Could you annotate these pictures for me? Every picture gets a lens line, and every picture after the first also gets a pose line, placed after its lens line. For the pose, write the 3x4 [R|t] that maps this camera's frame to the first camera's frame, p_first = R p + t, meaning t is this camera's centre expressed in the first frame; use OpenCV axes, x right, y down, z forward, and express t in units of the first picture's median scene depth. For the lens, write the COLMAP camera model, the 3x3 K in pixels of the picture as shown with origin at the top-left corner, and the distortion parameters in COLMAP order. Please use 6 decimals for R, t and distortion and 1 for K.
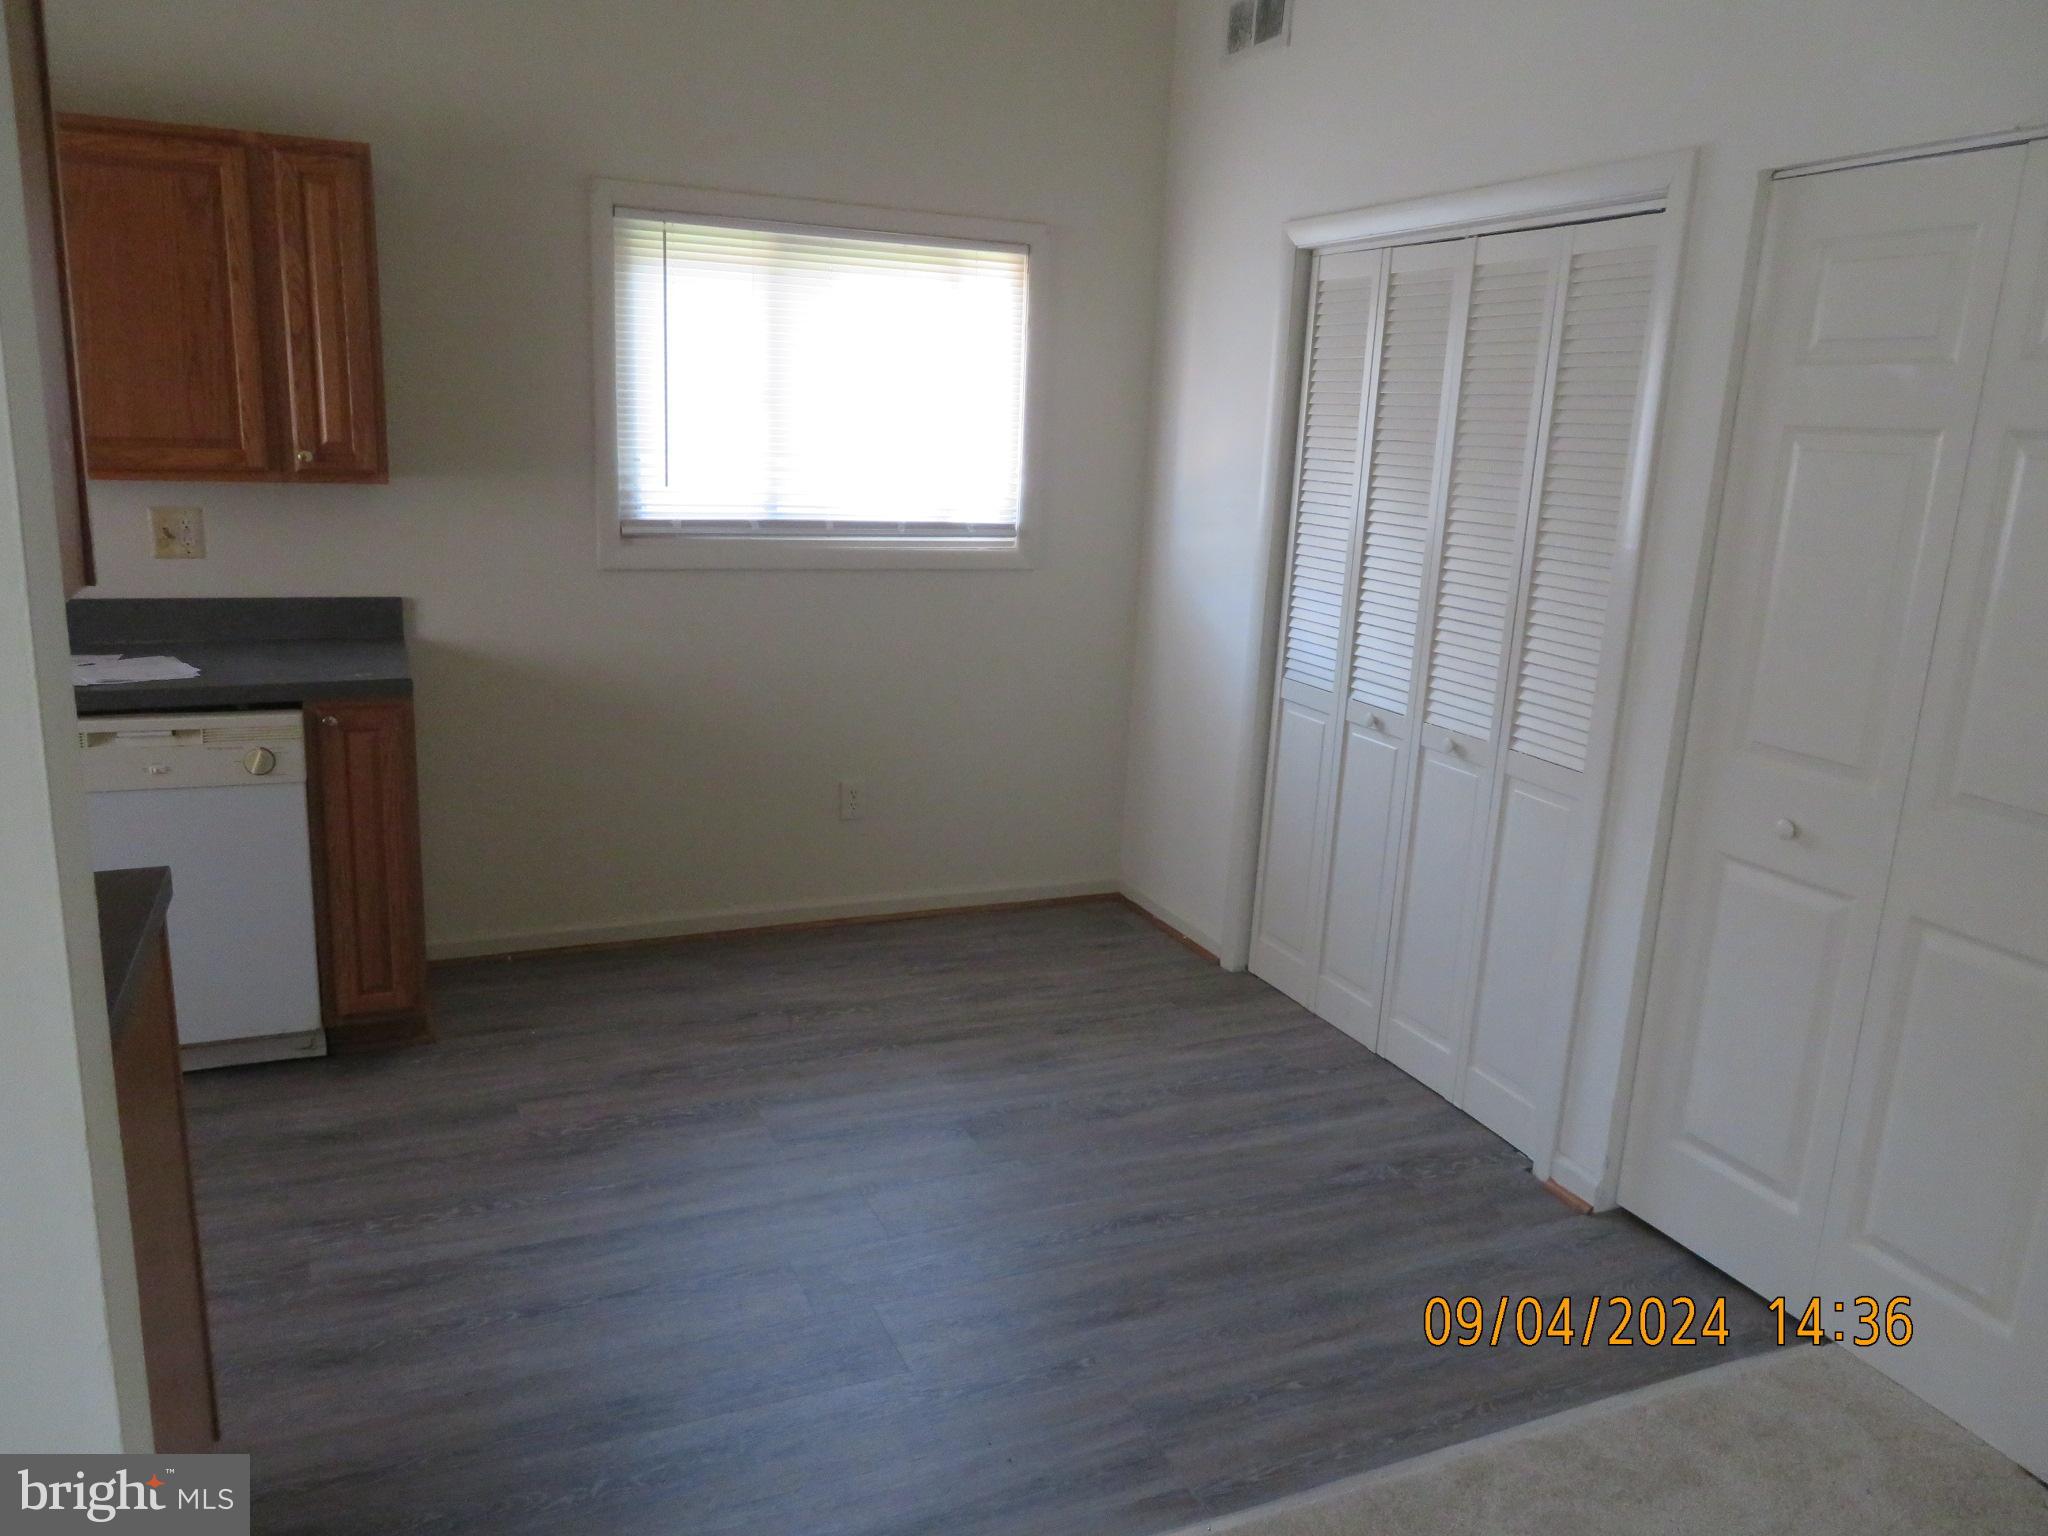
lens RADIAL K [[1515.5, 0, 1024.0], [0, 1515.5, 768.0], [0, 0, 1]] dist [0.027130, 0.002425]
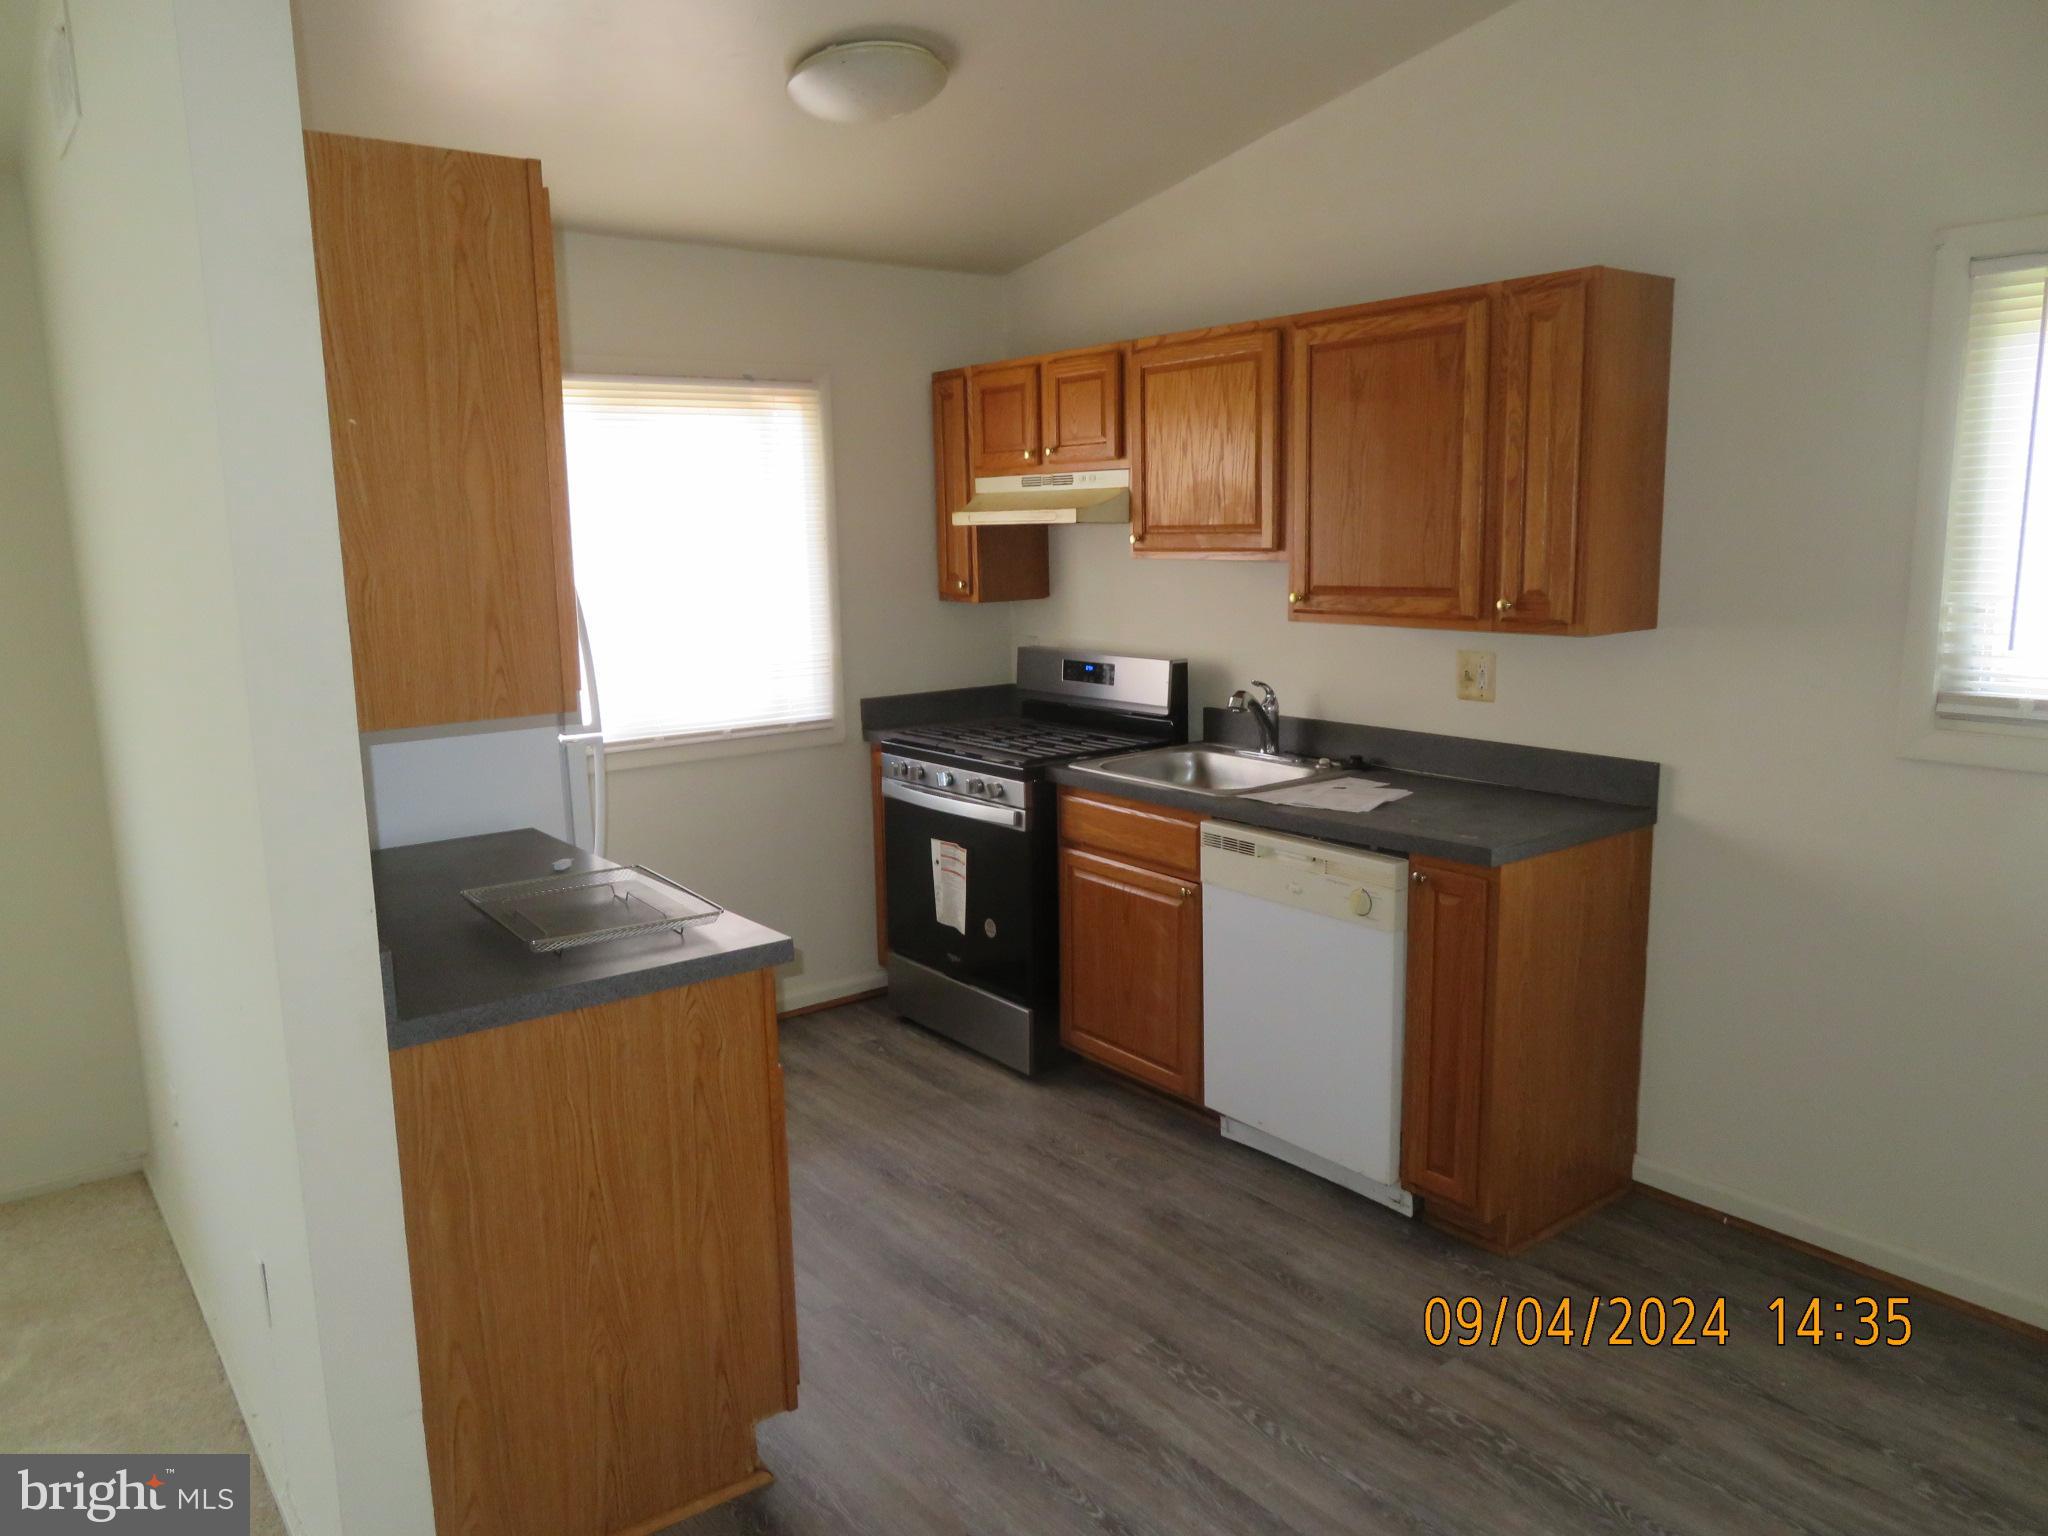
lens RADIAL K [[1515.5, 0, 1024.0], [0, 1515.5, 768.0], [0, 0, 1]] dist [0.027130, 0.002425]
pose [[0.238226, 0.121571, -0.963571, 0.385751], [-0.193197, 0.978239, 0.075657, -0.117839], [0.951800, 0.168135, 0.256529, 0.485167]]
